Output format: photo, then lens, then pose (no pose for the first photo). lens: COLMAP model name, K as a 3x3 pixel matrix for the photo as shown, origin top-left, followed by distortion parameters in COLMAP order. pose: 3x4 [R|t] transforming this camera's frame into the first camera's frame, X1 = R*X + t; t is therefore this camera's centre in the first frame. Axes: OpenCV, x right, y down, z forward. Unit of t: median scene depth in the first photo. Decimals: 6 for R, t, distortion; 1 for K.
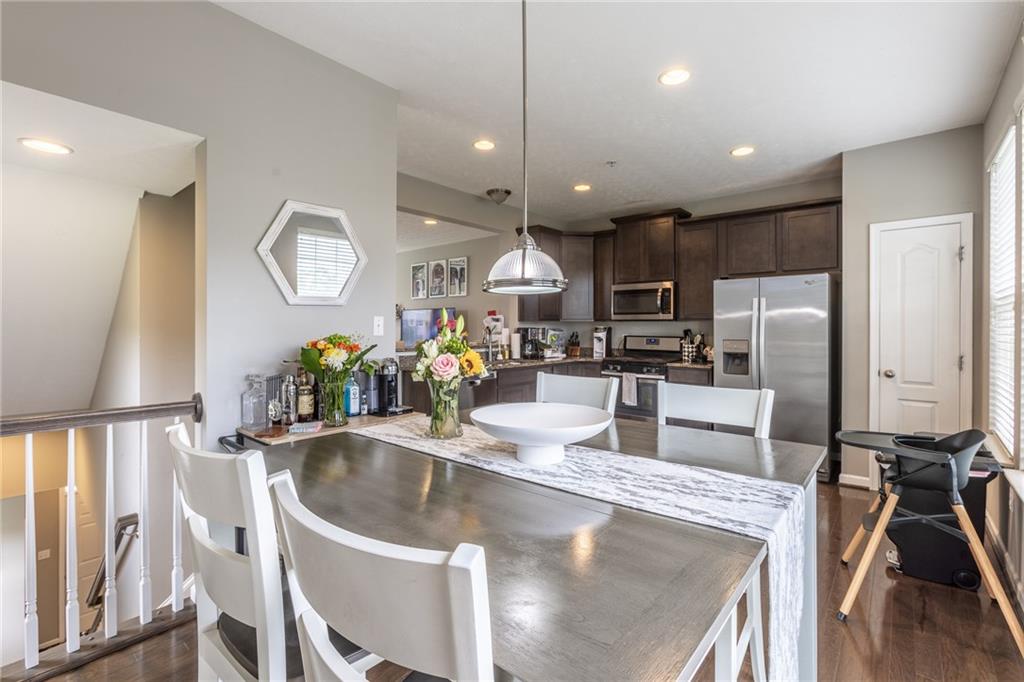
lens RADIAL K [[468.9, 0, 517.8], [0, 468.9, 330.7], [0, 0, 1]] dist [0.016940, 0.013620]
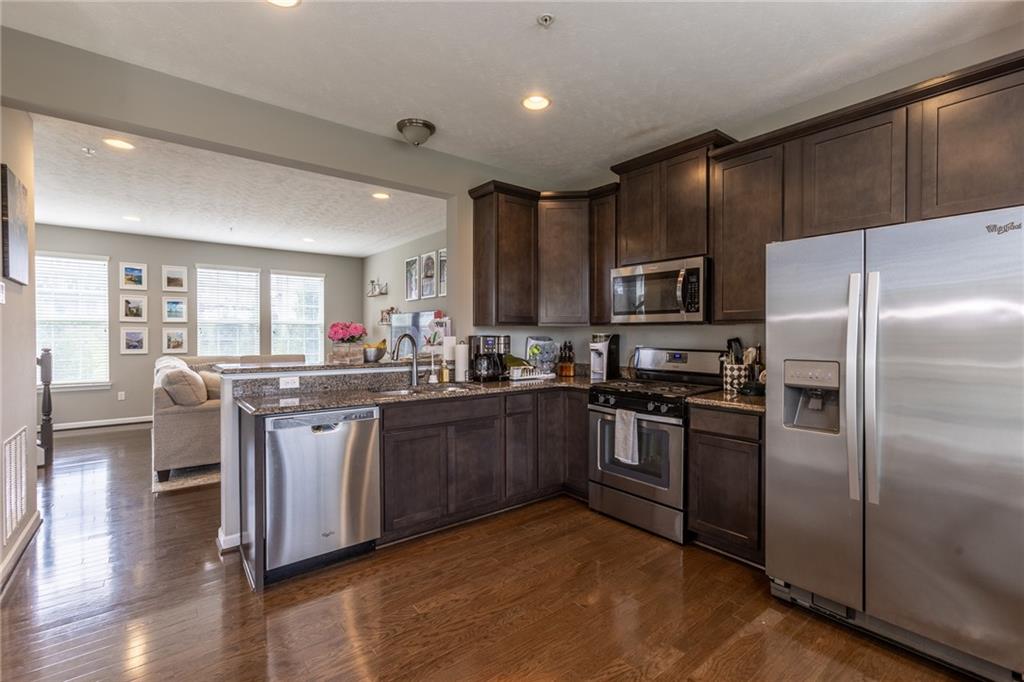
lens RADIAL K [[439.6, 0, 532.4], [0, 439.6, 339.1], [0, 0, 1]] dist [-0.000715, 0.014866]
pose [[0.981682, 0.001335, -0.190523, 0.216652], [-0.000400, 0.999988, 0.004945, -0.004560], [0.190527, -0.004779, 0.981670, 0.402777]]
